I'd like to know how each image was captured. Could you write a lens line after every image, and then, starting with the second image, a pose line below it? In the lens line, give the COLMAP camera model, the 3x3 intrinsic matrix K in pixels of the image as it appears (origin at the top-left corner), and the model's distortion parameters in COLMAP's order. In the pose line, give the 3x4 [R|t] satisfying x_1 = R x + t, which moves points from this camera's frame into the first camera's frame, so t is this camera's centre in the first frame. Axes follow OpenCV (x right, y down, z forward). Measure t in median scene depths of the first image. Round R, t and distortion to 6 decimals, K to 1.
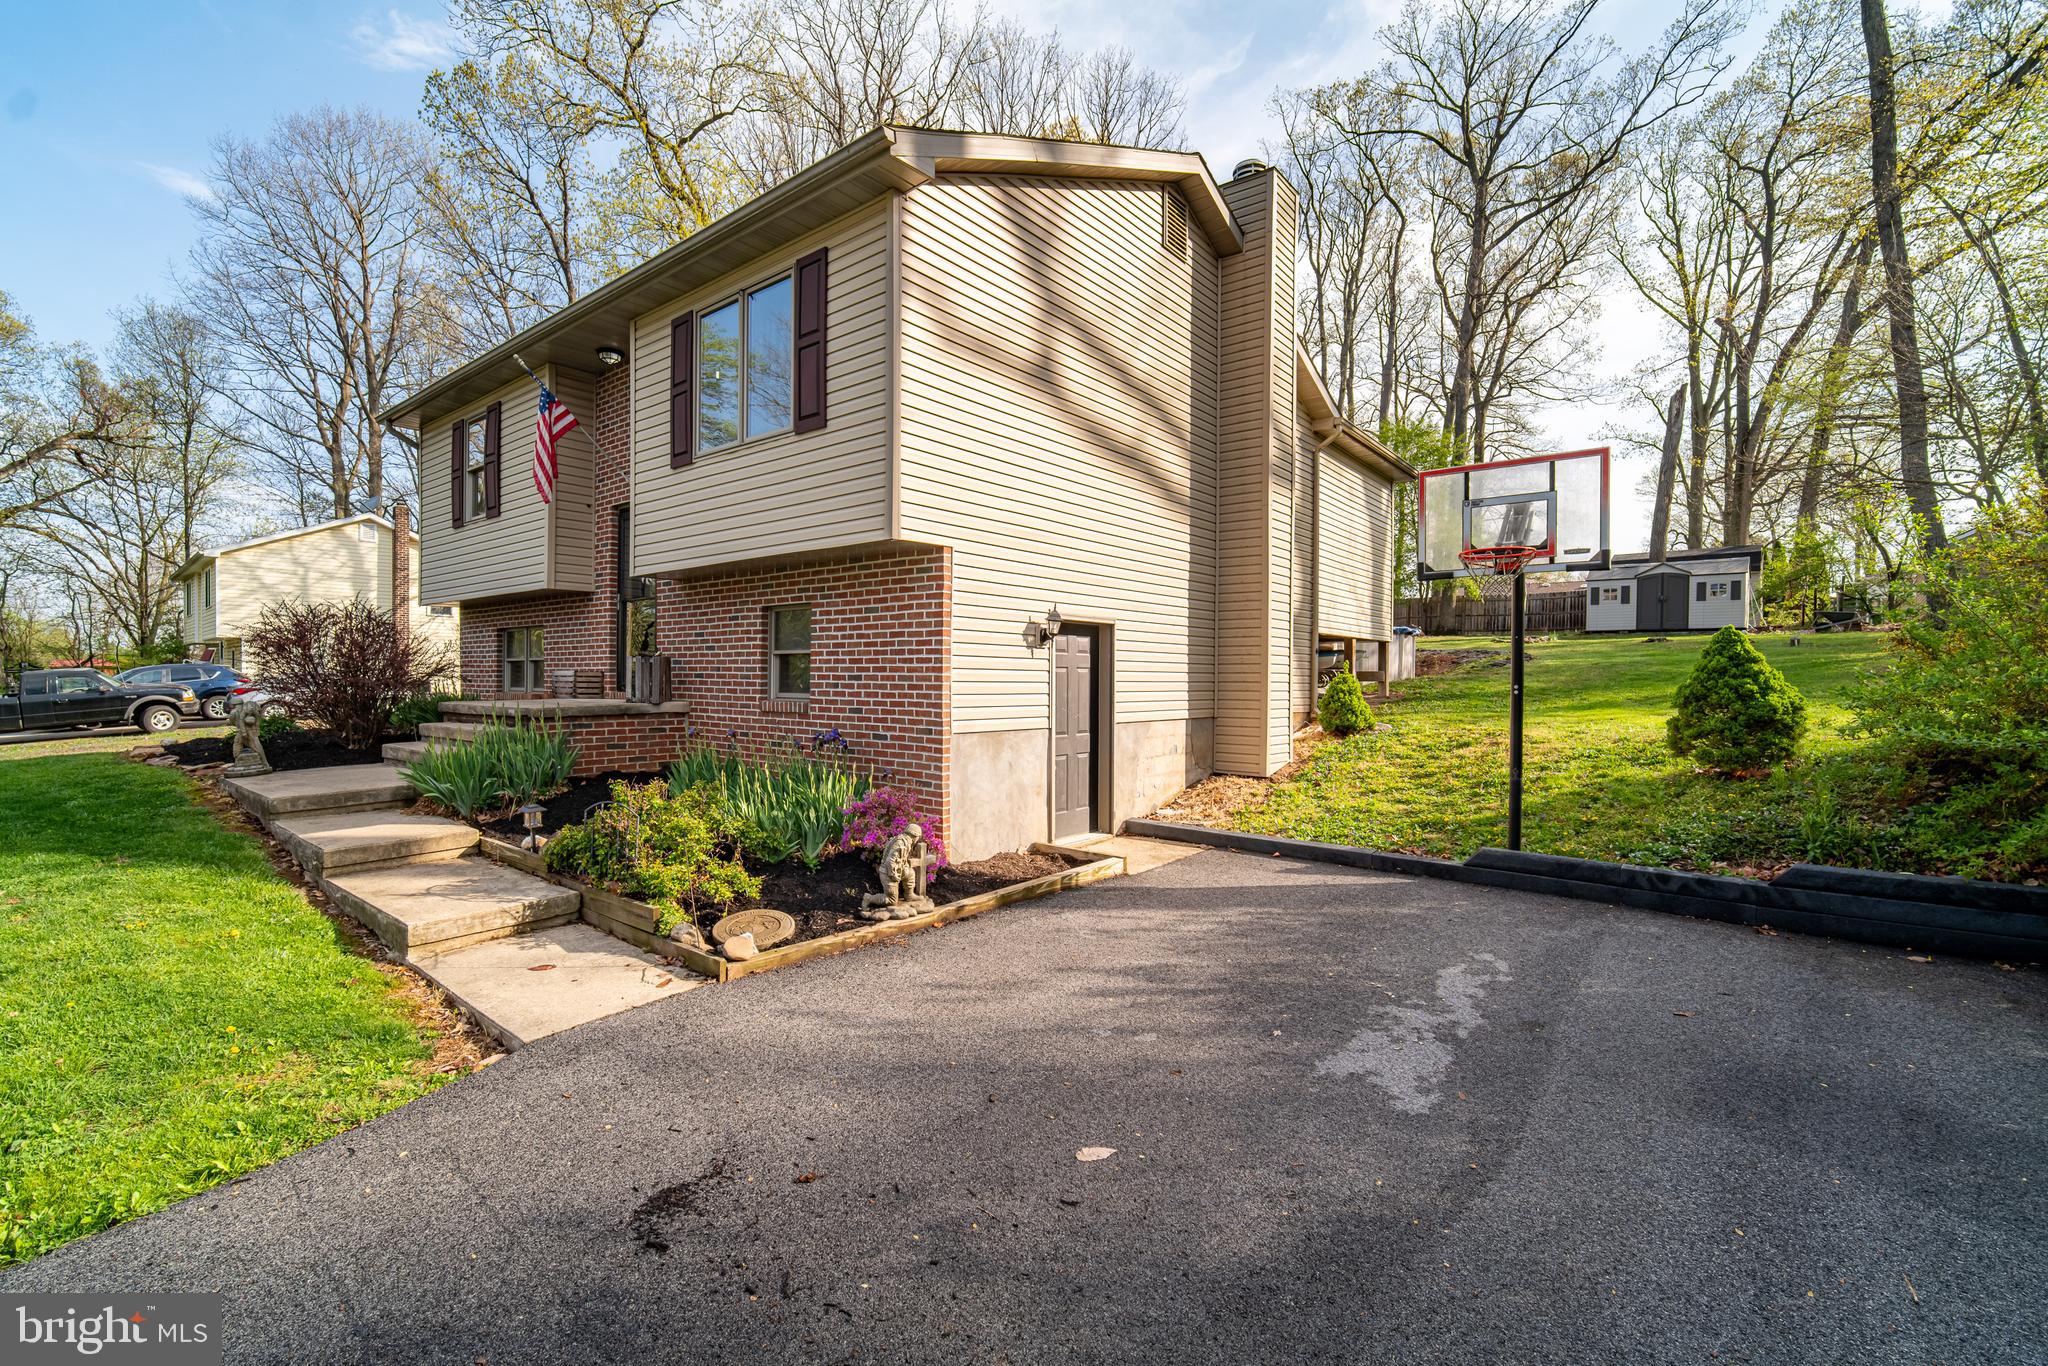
lens RADIAL K [[911.5, 0, 1046.5], [0, 911.5, 687.1], [0, 0, 1]] dist [-0.001306, 0.000318]
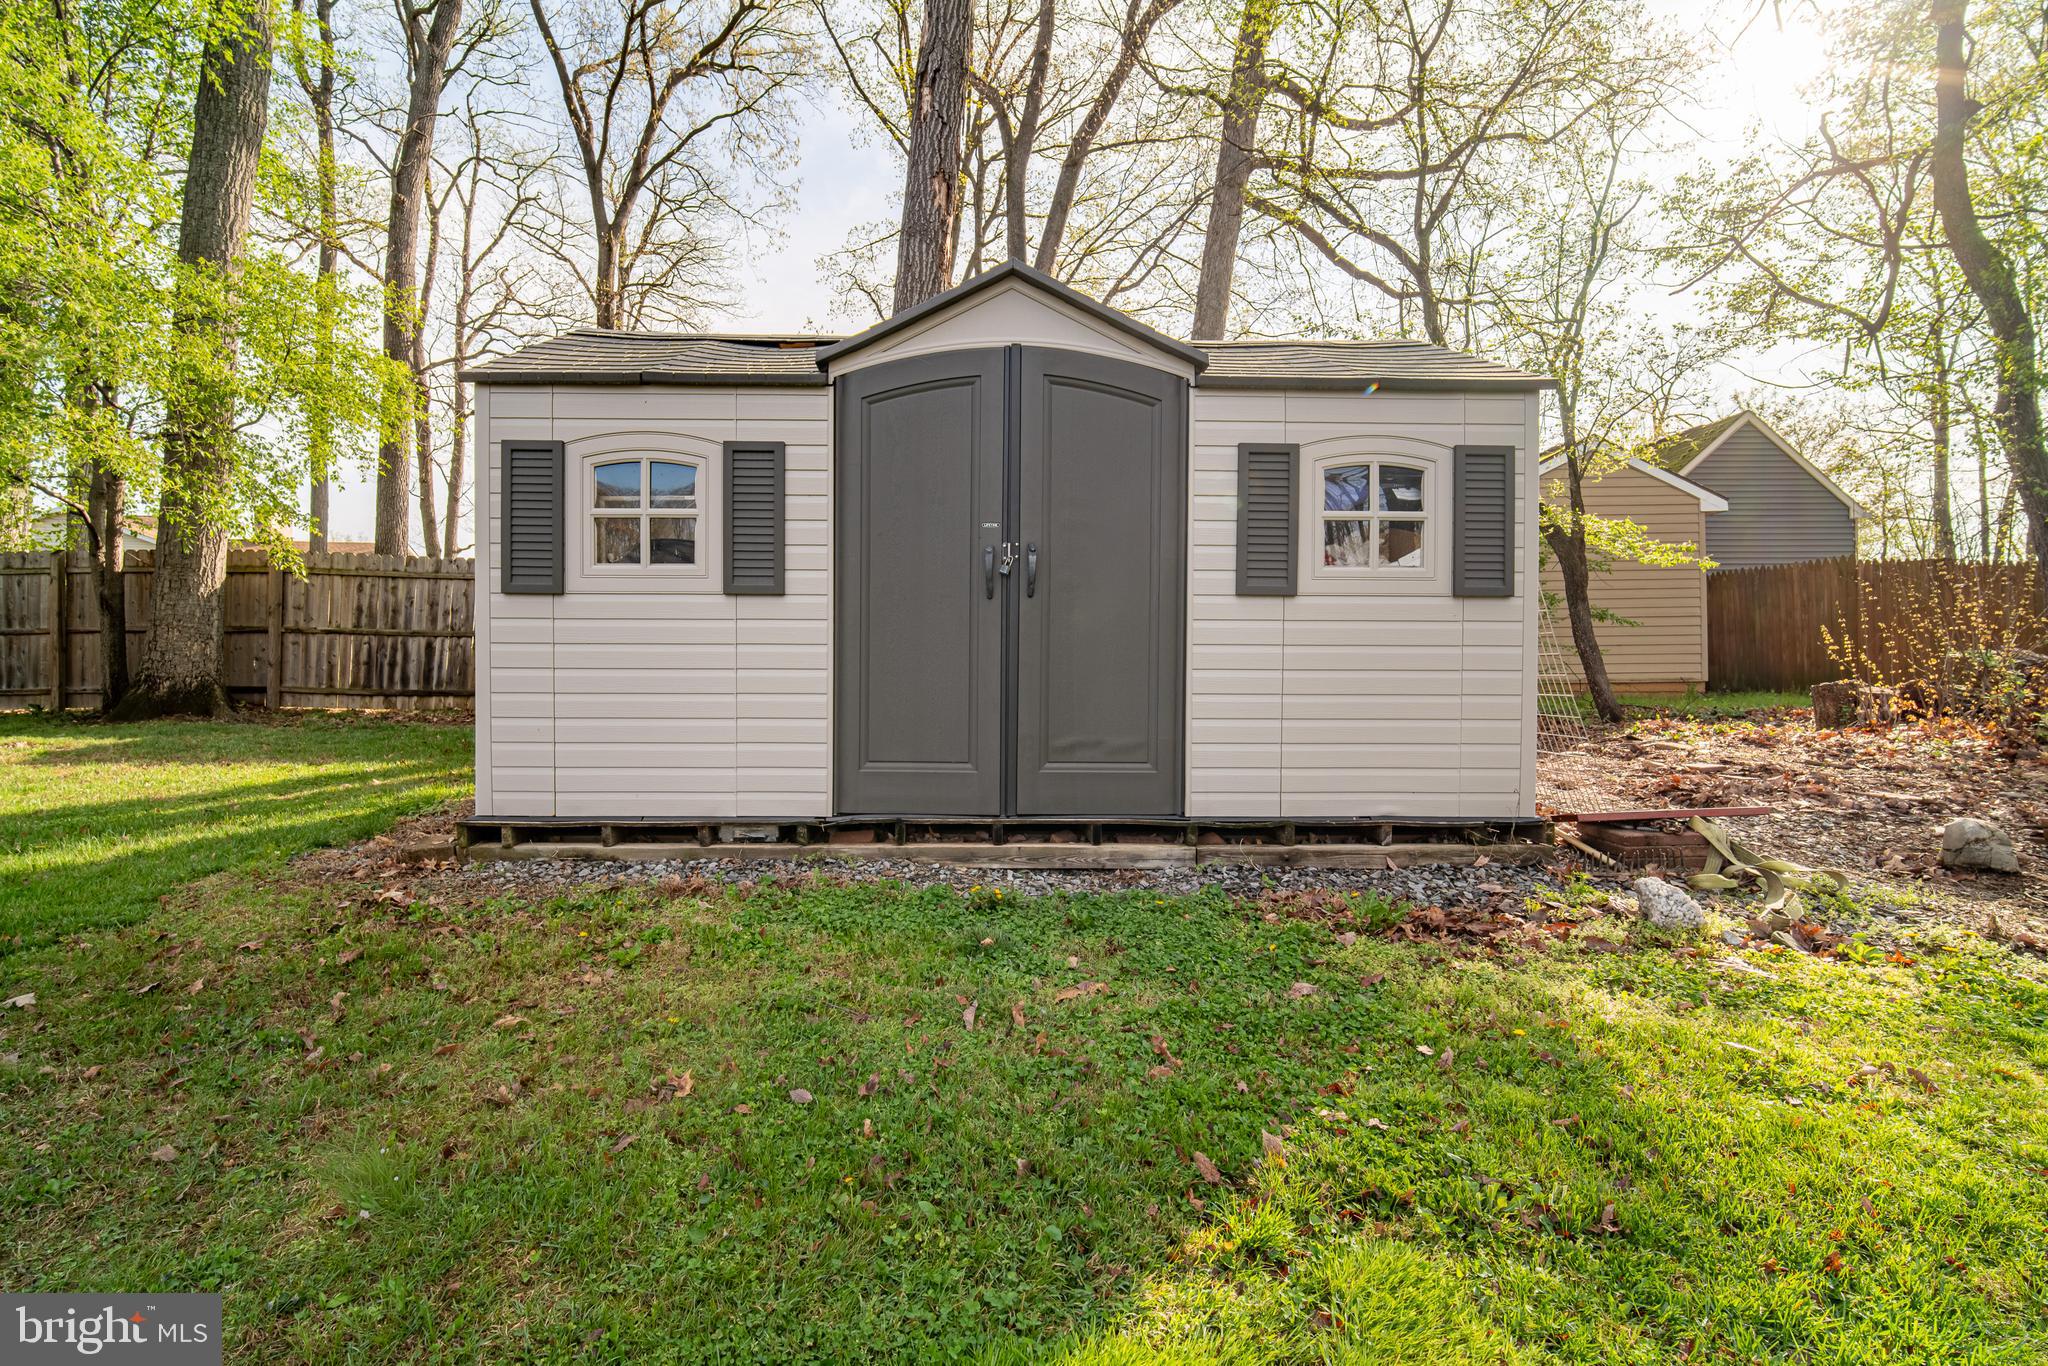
lens RADIAL K [[934.0, 0, 1032.1], [0, 934.0, 702.4], [0, 0, 1]] dist [-0.002181, 0.000794]
pose [[0.721527, -0.023992, 0.691970, 0.574845], [0.018764, 0.999710, 0.015096, -0.077844], [-0.692132, 0.002091, 0.721768, 0.883684]]
